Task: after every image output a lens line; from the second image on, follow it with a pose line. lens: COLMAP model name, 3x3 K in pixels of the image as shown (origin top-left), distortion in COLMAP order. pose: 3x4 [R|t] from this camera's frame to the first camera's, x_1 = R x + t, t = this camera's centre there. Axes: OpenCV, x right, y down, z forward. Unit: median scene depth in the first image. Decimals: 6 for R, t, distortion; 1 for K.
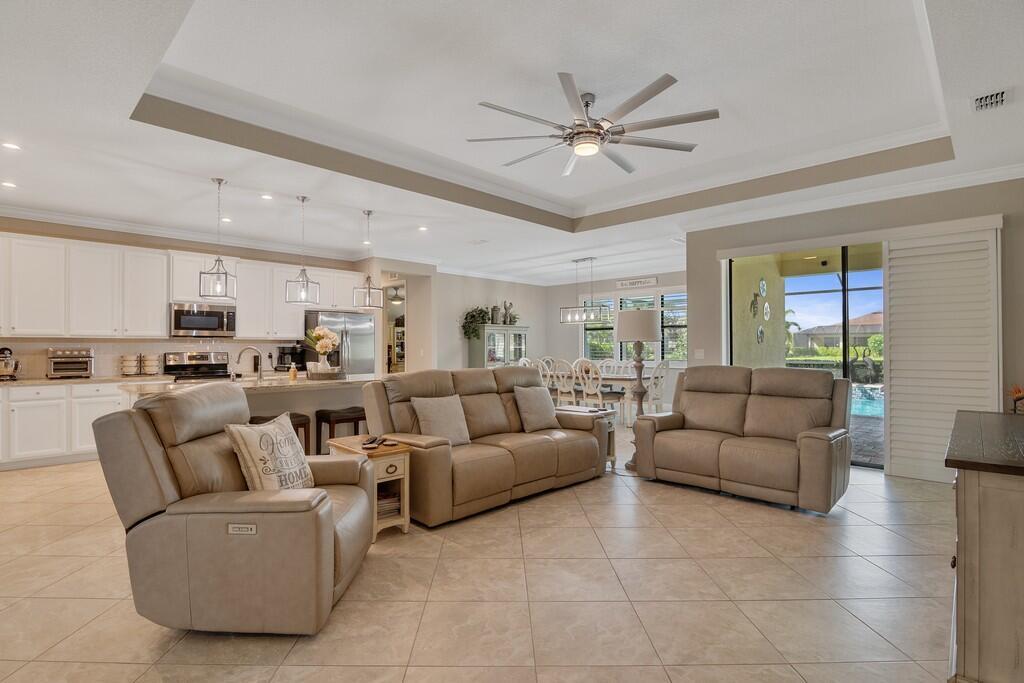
lens RADIAL K [[495.1, 0, 505.1], [0, 495.1, 348.5], [0, 0, 1]] dist [-0.001602, -0.000315]
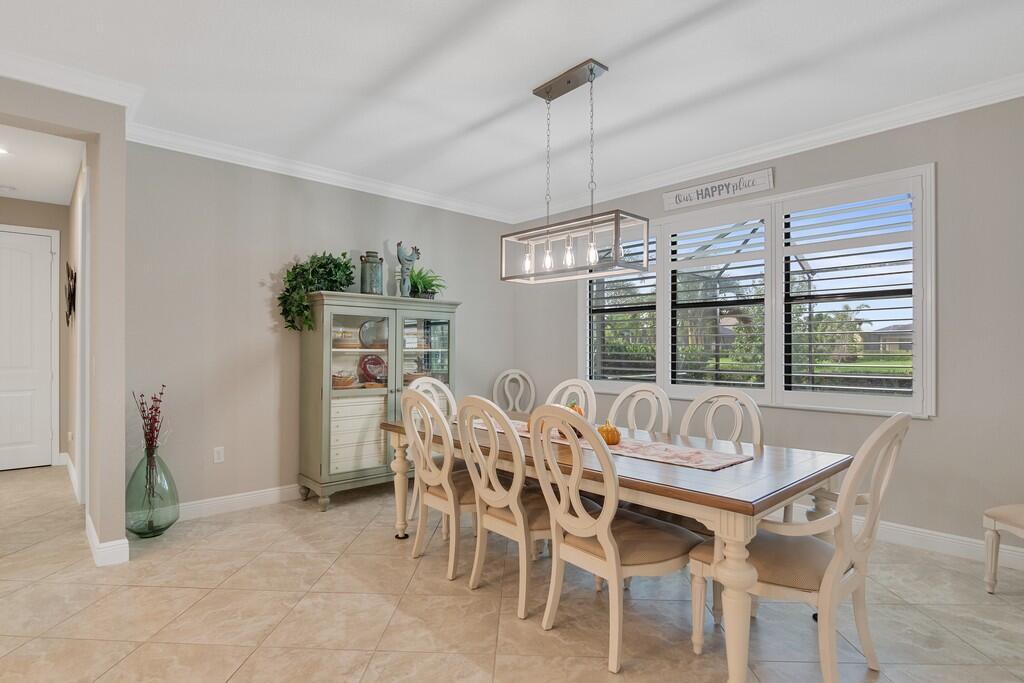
lens RADIAL K [[495.1, 0, 505.1], [0, 495.1, 348.5], [0, 0, 1]] dist [-0.001602, -0.000315]
pose [[0.998137, 0.006498, -0.060662, 0.120731], [-0.006762, 0.999968, -0.004159, -0.002269], [0.060633, 0.004561, 0.998150, 0.588350]]
